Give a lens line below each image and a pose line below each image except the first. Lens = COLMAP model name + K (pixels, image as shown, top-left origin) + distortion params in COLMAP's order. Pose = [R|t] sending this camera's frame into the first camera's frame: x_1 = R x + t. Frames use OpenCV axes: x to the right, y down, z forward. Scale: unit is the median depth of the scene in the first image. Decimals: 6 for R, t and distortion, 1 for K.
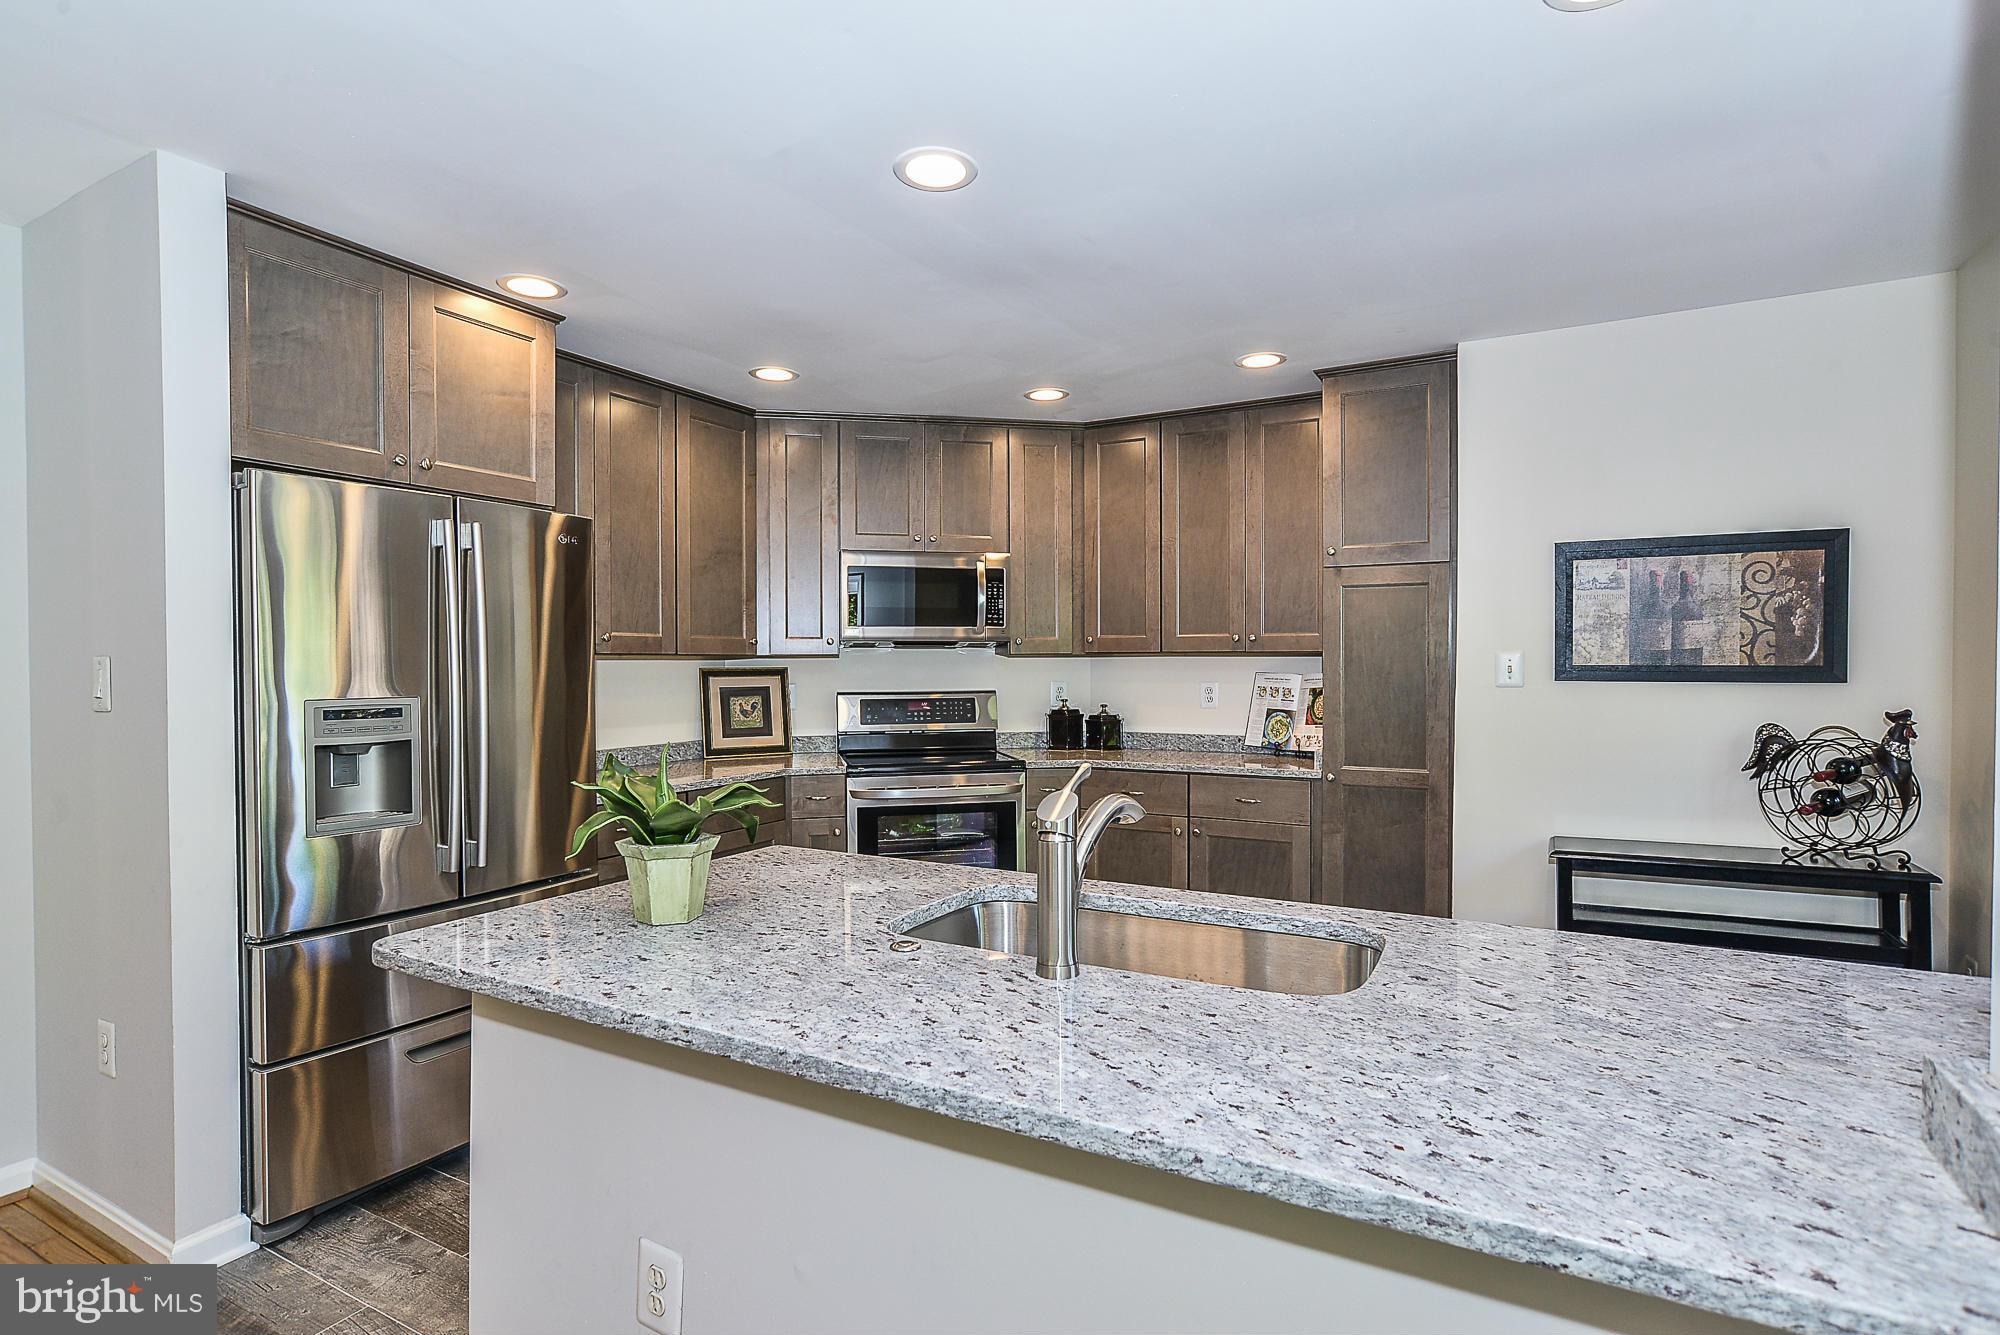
lens RADIAL K [[988.4, 0, 1010.4], [0, 988.4, 676.2], [0, 0, 1]] dist [-0.010342, 0.005730]
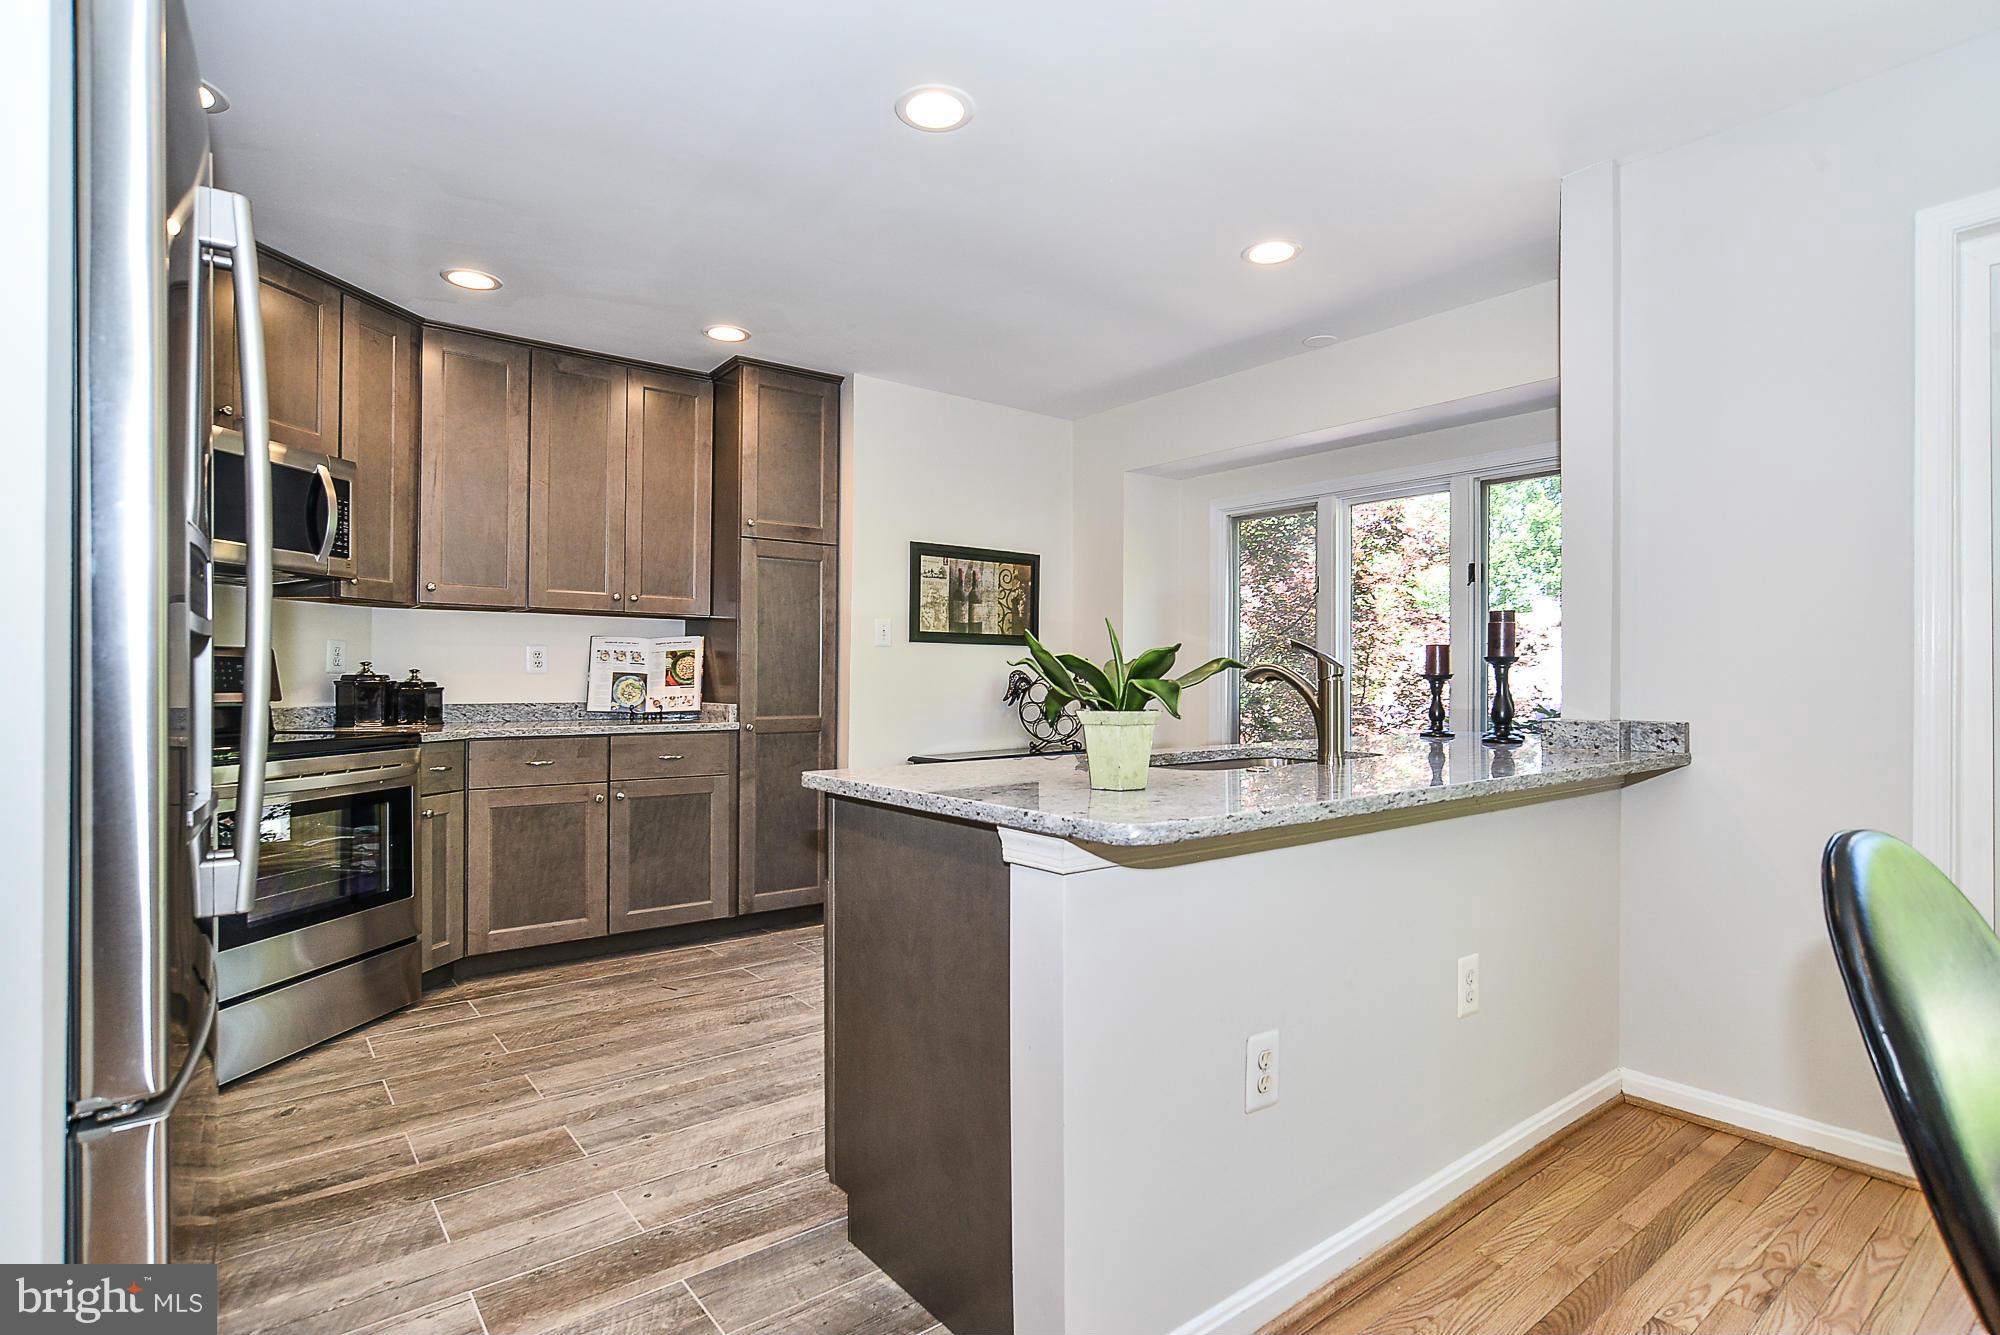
lens RADIAL K [[988.4, 0, 1012.4], [0, 988.4, 675.4], [0, 0, 1]] dist [-0.010342, 0.005730]
pose [[0.393354, 0.005539, 0.919370, -0.599581], [0.009343, 0.999906, -0.010022, 0.060721], [-0.919340, 0.012532, 0.393265, 0.307944]]
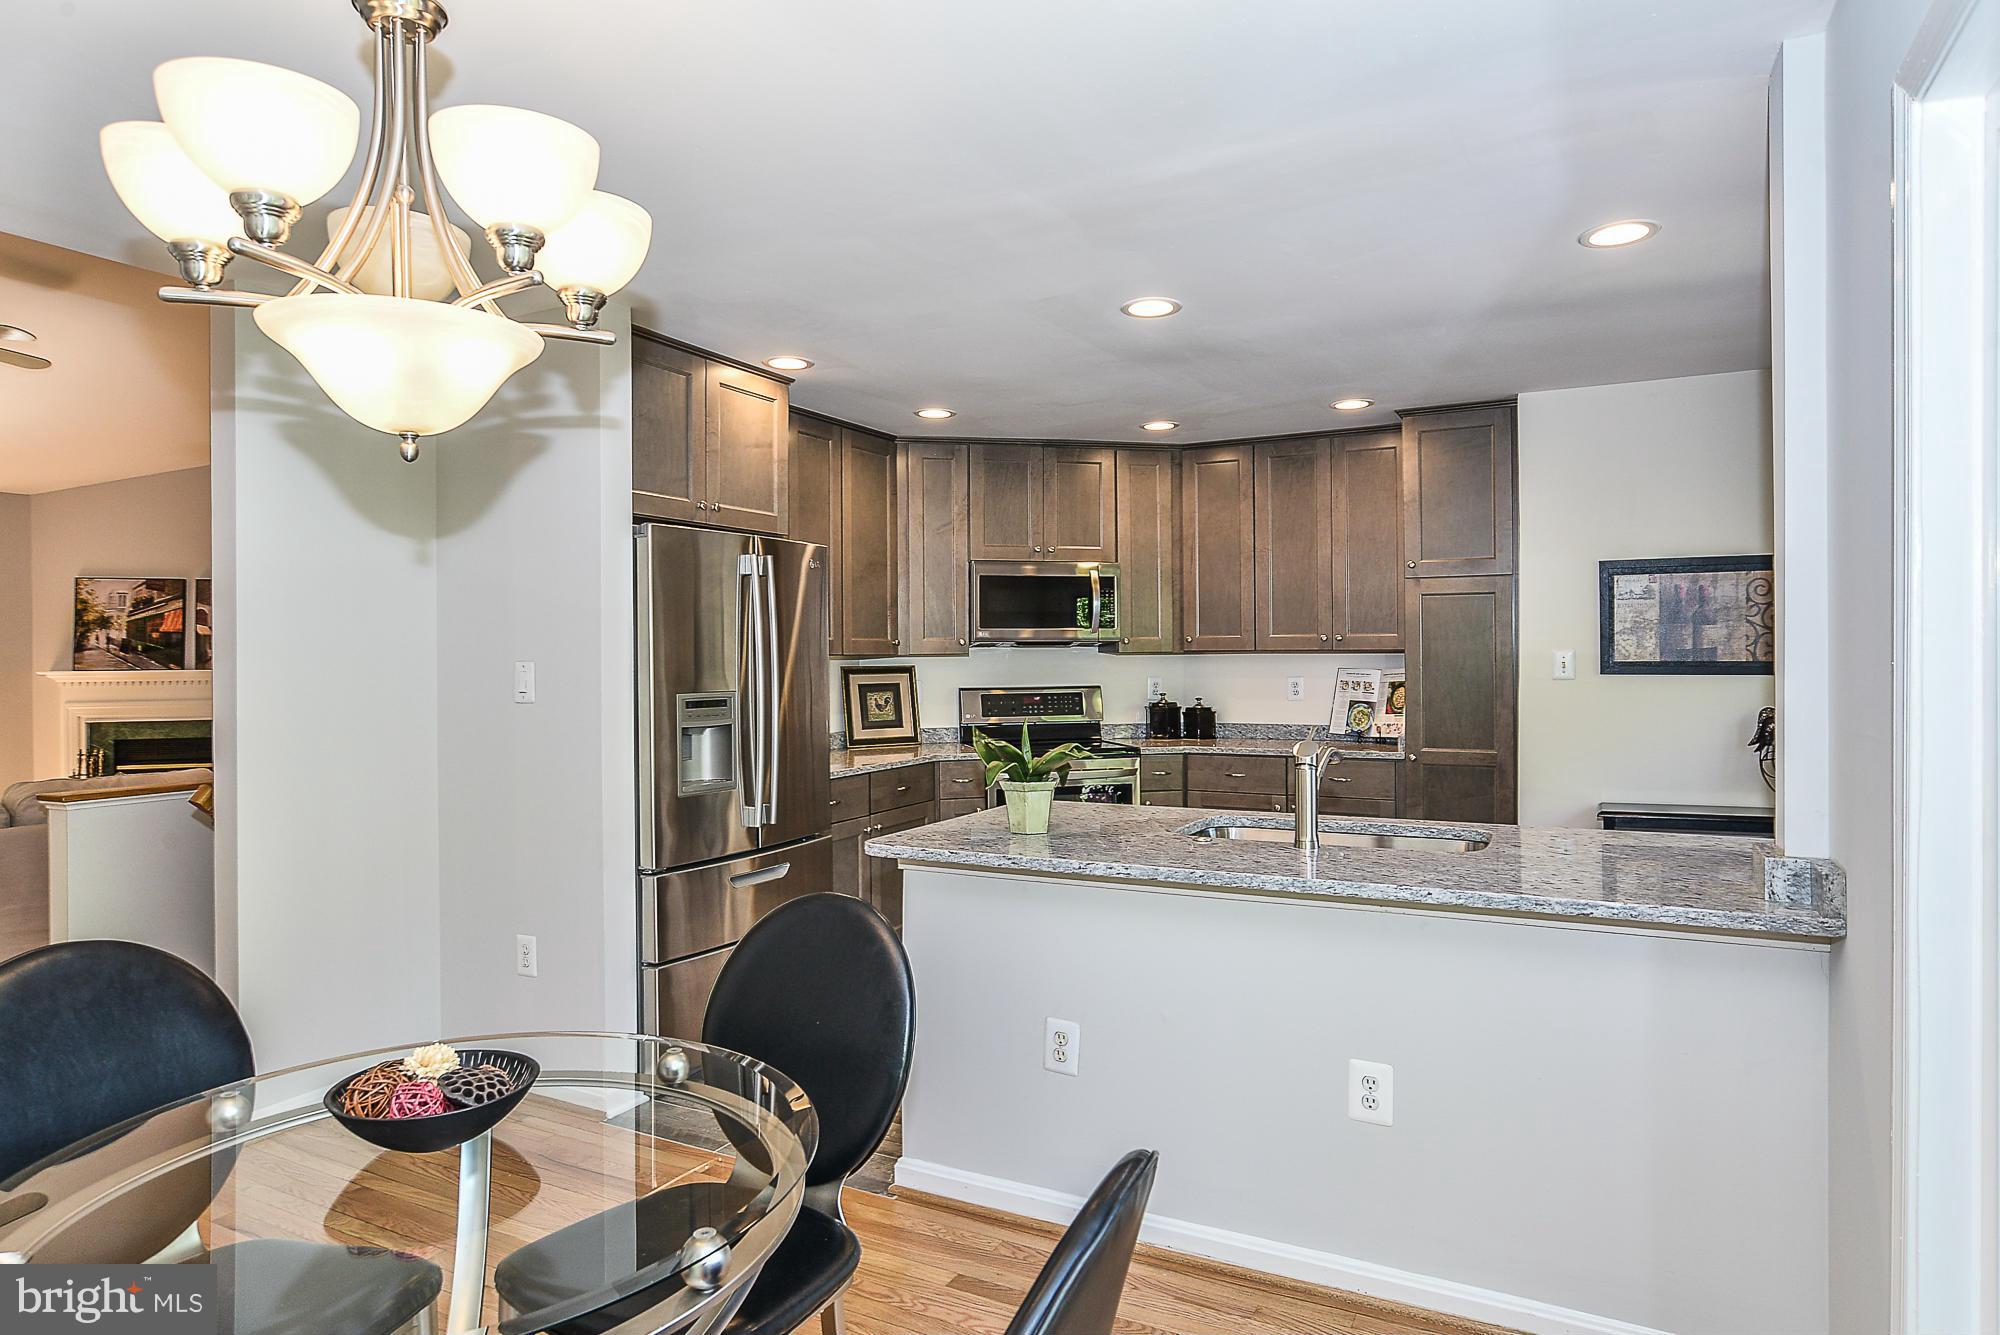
lens RADIAL K [[1147.3, 0, 1015.2], [0, 1147.3, 650.7], [0, 0, 1]] dist [-0.018153, 0.005192]
pose [[0.999722, -0.003914, 0.023267, -0.183209], [0.004335, 0.999827, -0.018071, -0.002005], [-0.023192, 0.018166, 0.999566, -0.356295]]
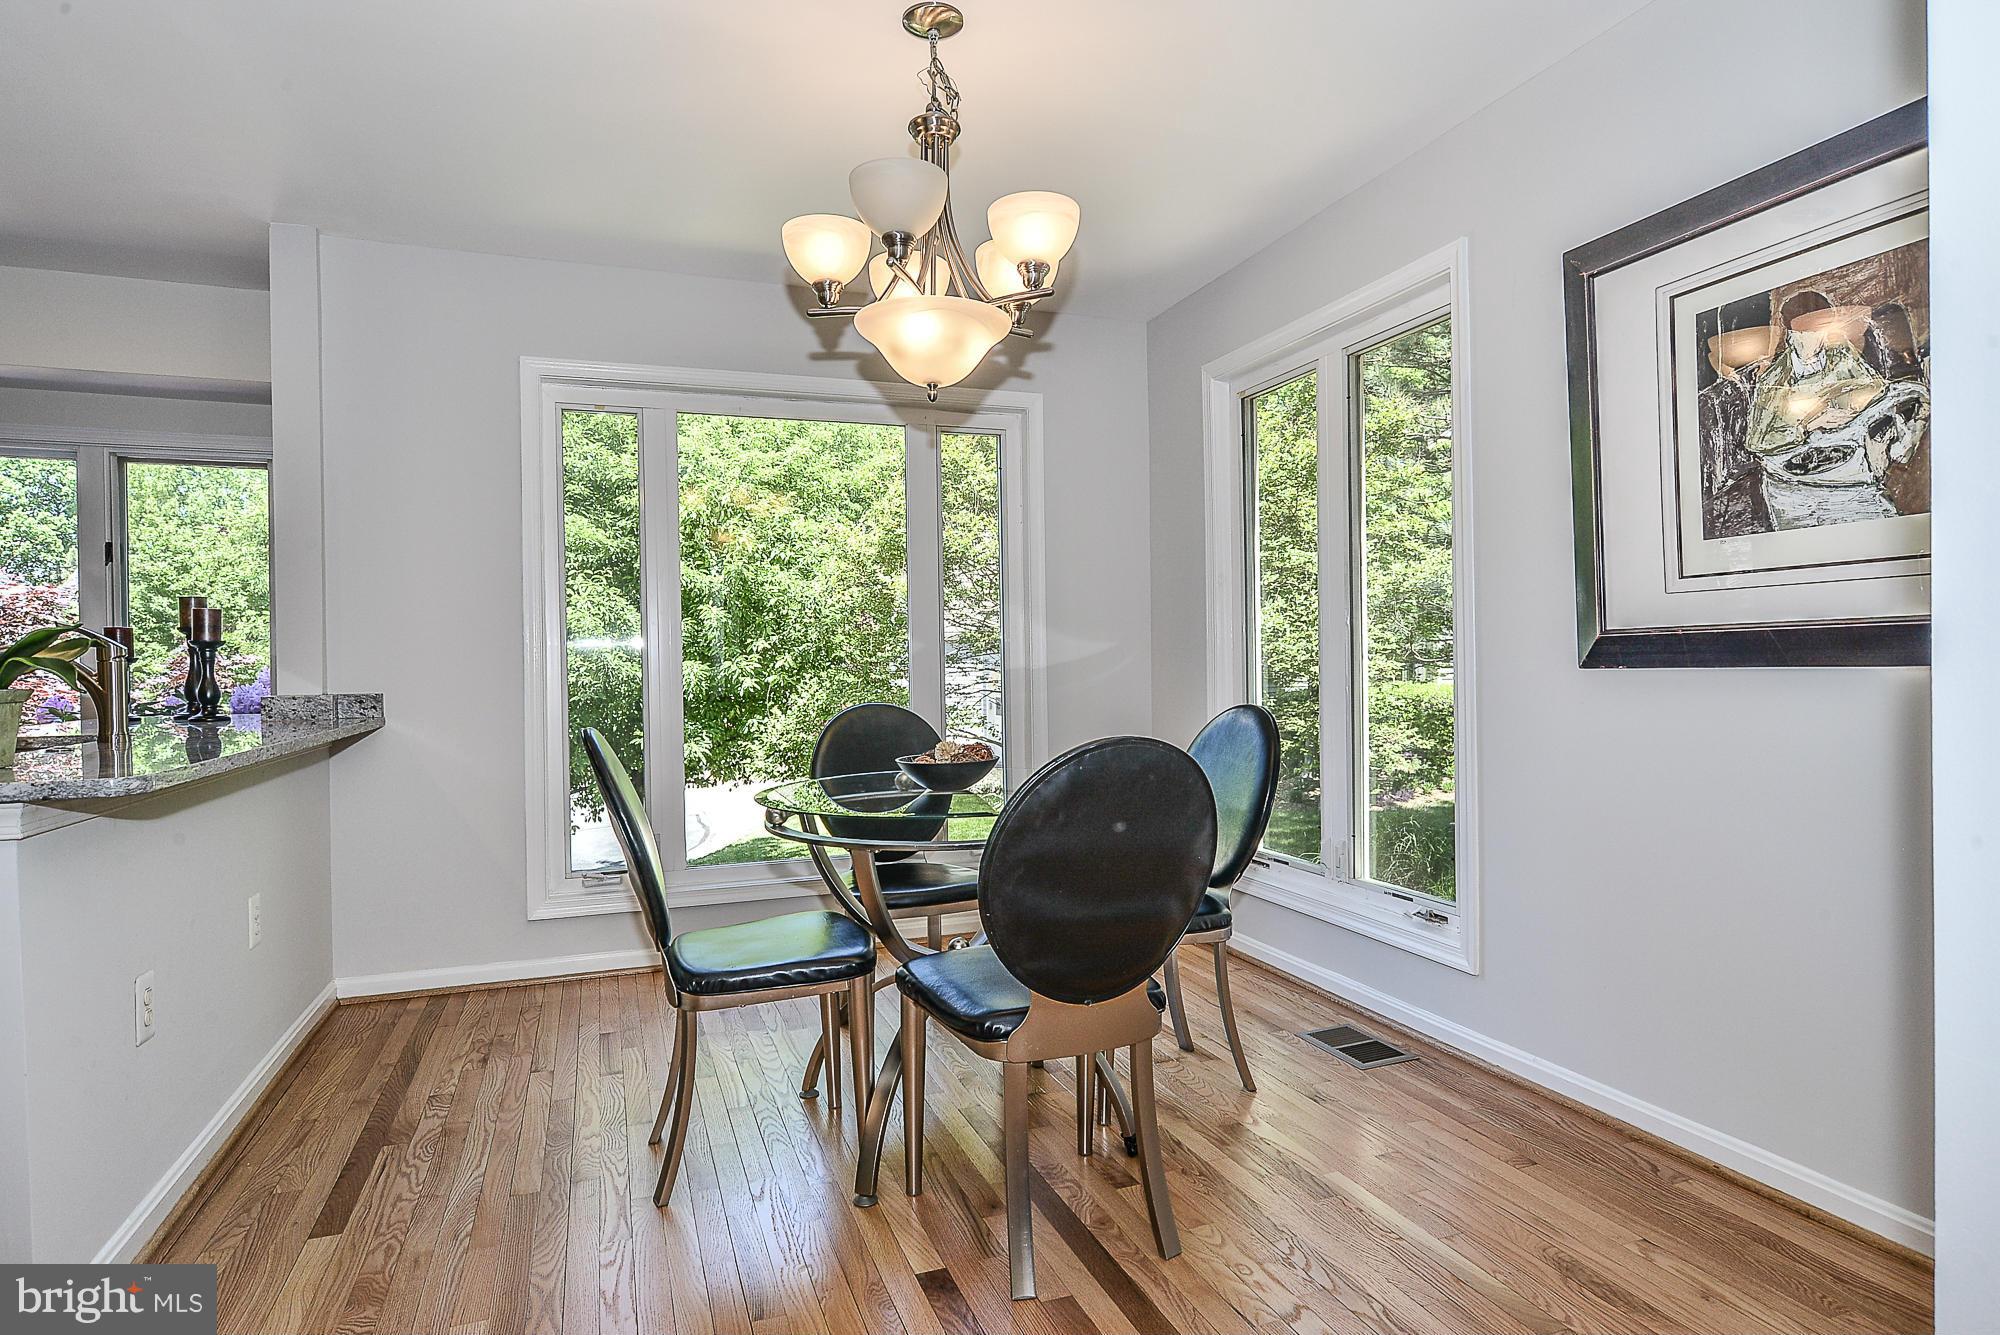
lens RADIAL K [[1052.9, 0, 1003.7], [0, 1052.9, 662.0], [0, 0, 1]] dist [-0.004823, 0.003171]
pose [[-0.758399, 0.011086, 0.651697, -0.811899], [0.024476, 0.999635, 0.011478, 0.065394], [-0.651331, 0.024656, -0.758393, 0.488968]]
